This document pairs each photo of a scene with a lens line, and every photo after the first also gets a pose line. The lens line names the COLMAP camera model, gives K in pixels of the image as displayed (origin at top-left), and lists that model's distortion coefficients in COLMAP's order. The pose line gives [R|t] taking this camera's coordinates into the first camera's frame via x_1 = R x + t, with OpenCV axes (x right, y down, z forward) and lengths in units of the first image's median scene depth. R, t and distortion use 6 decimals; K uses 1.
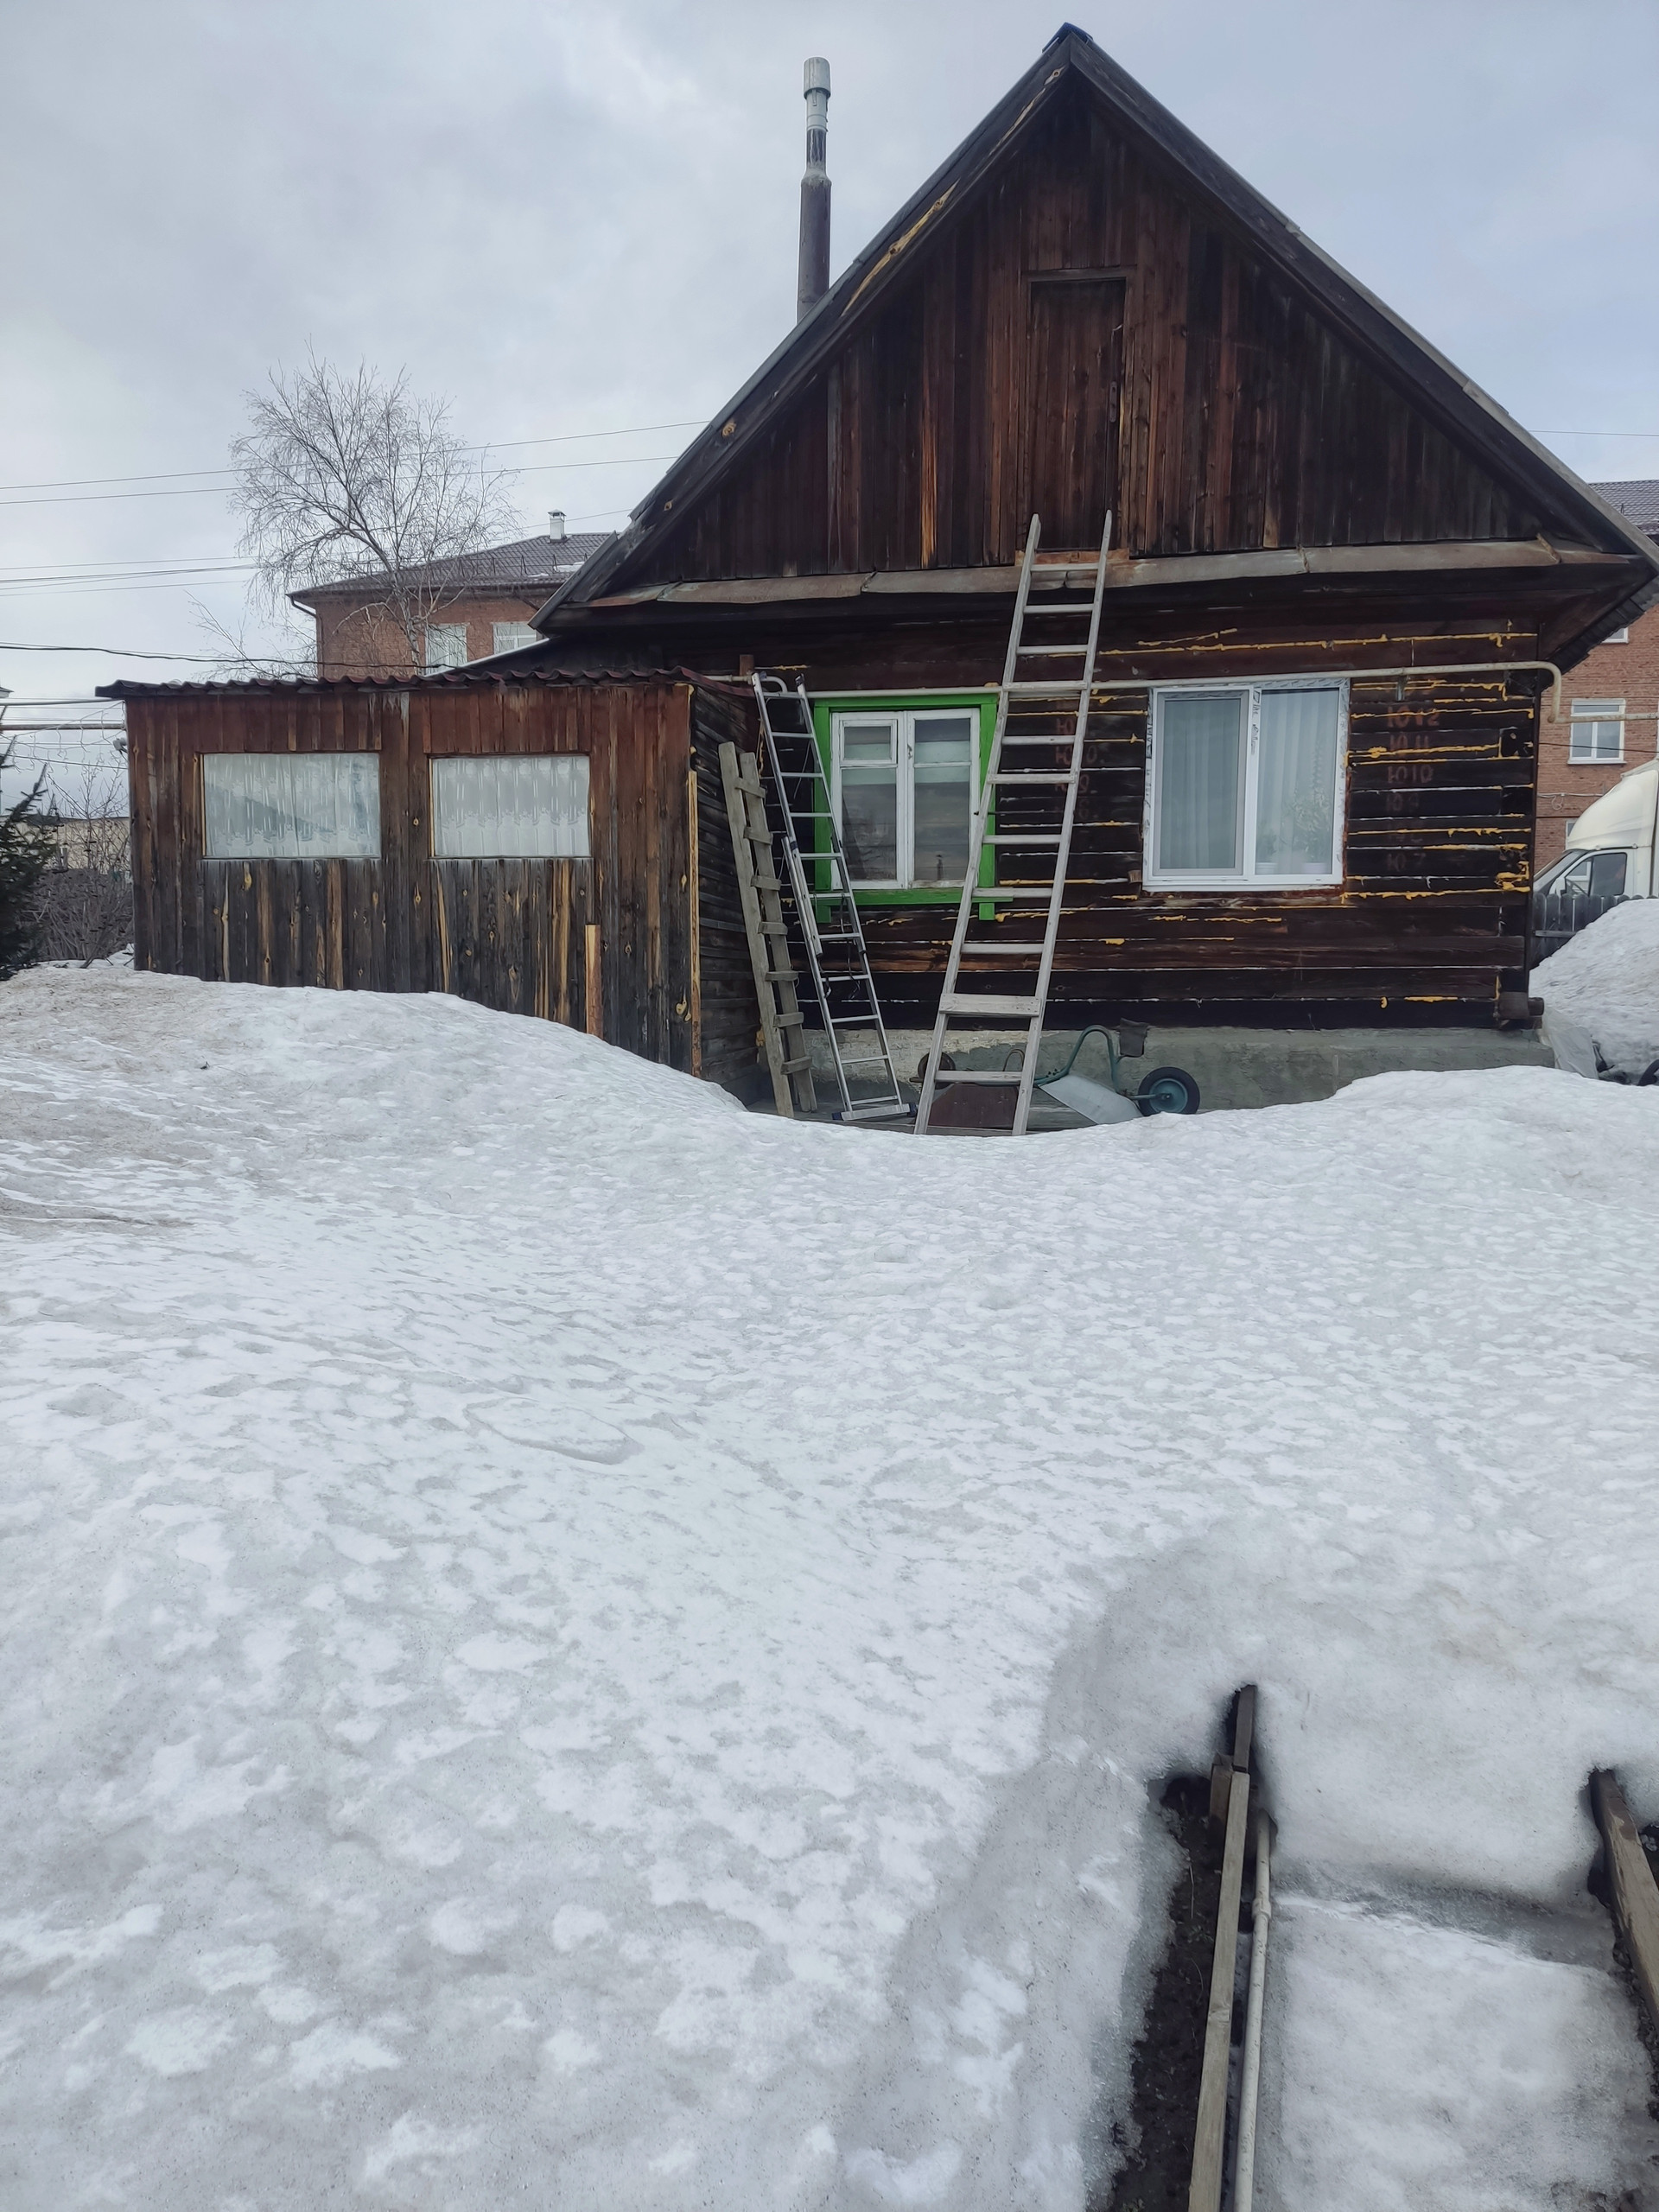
lens RADIAL K [[1656.6, 0, 851.9], [0, 1656.6, 1113.6], [0, 0, 1]] dist [0.086365, -0.138777]
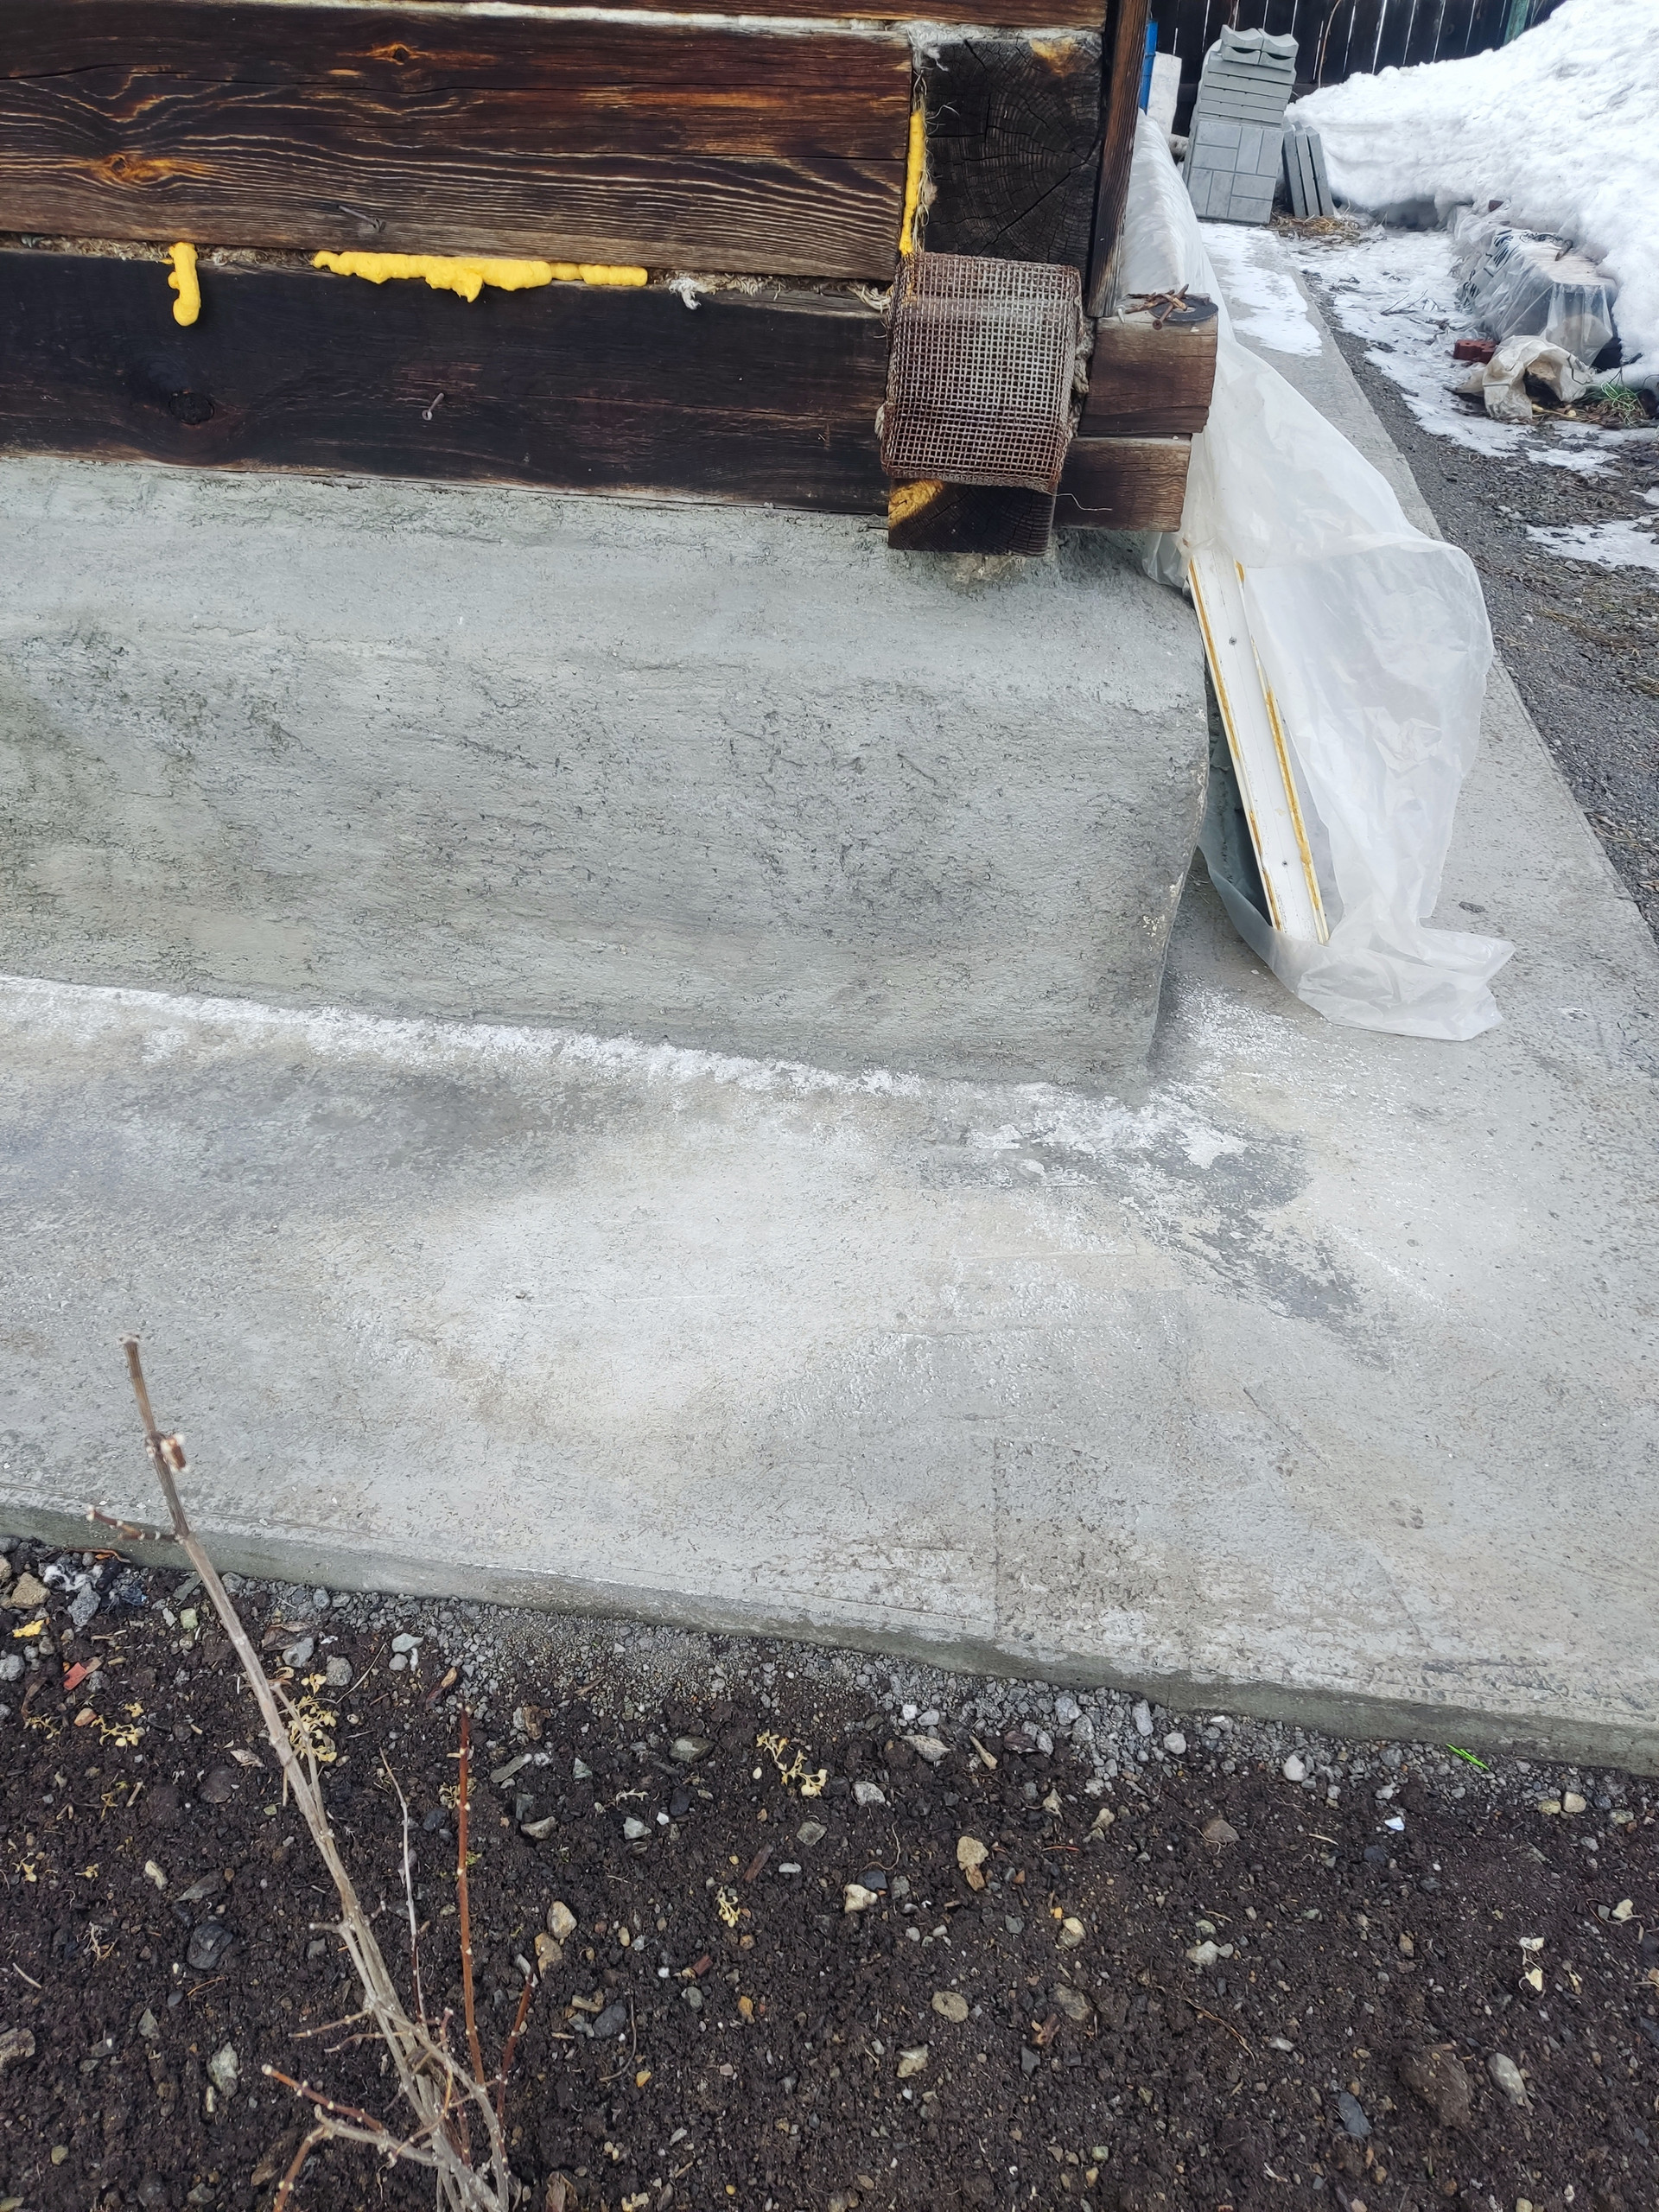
lens RADIAL K [[1656.6, 0, 851.9], [0, 1656.6, 1113.6], [0, 0, 1]] dist [0.086365, -0.138777]
pose [[0.998862, 0.023618, 0.041442, 0.375646], [-0.040942, 0.870299, 0.490820, -0.077833], [-0.024475, -0.491958, 0.870275, 0.839266]]
